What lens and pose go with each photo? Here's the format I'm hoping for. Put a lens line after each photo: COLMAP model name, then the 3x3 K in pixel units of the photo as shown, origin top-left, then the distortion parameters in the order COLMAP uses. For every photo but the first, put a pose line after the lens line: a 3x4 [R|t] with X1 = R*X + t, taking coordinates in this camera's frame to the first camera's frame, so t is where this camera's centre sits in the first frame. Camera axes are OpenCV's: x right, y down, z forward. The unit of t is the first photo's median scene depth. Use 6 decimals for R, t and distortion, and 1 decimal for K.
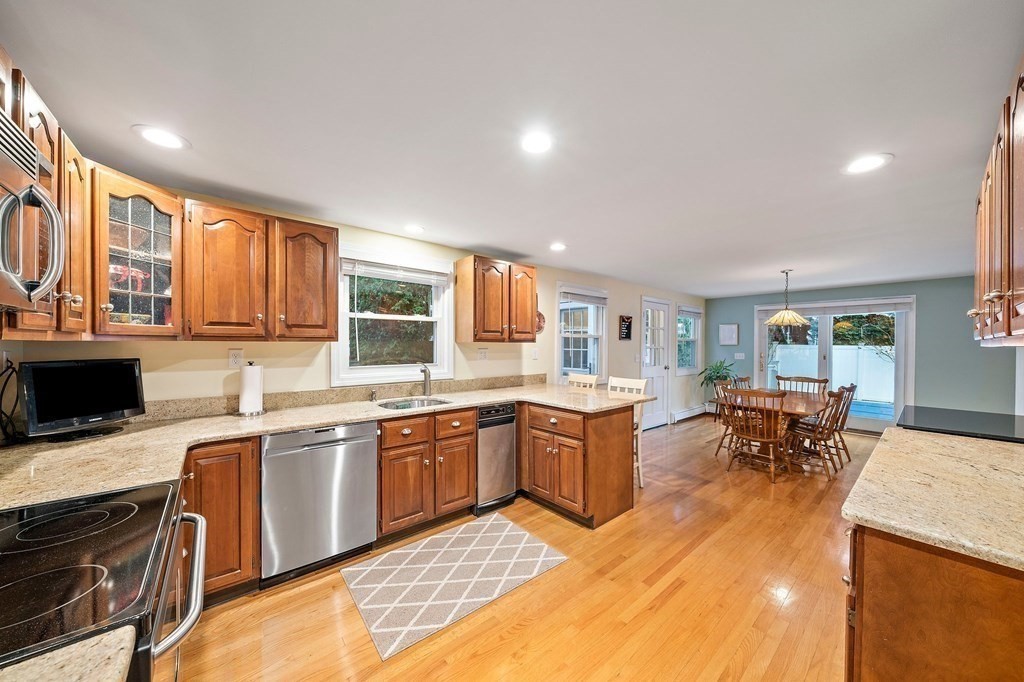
lens RADIAL K [[354.6, 0, 509.2], [0, 354.6, 346.0], [0, 0, 1]] dist [-0.005874, -0.000130]
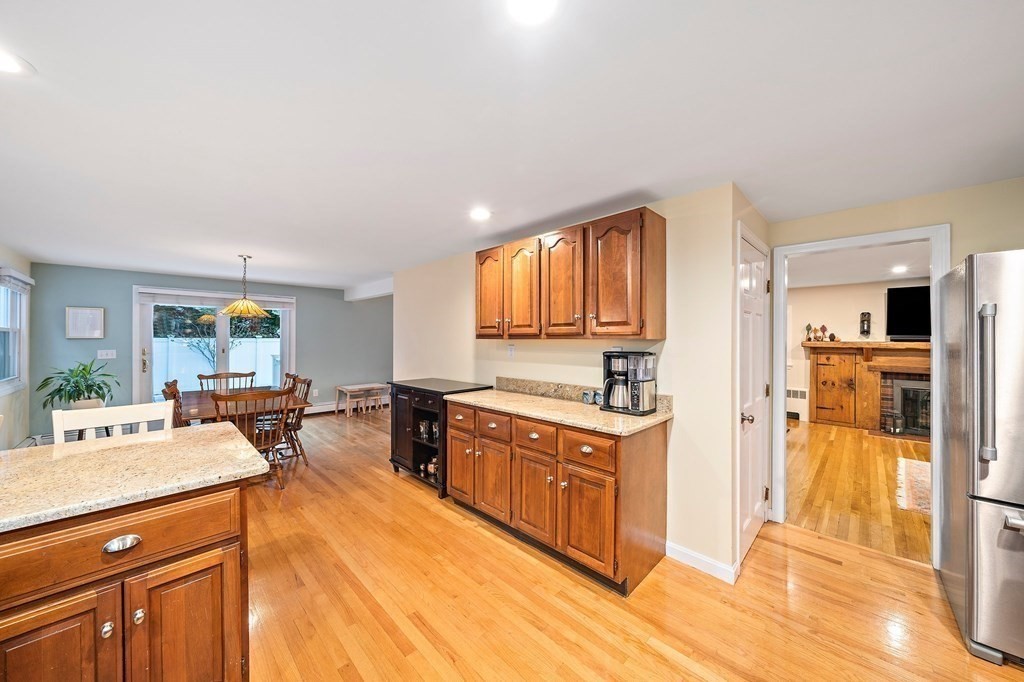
lens RADIAL K [[354.6, 0, 514.2], [0, 354.6, 335.2], [0, 0, 1]] dist [-0.005874, -0.000130]
pose [[-0.095685, 0.002768, 0.995408, -0.225366], [0.003480, 0.999991, -0.002446, -0.008238], [-0.995406, 0.003230, -0.095694, 0.477661]]
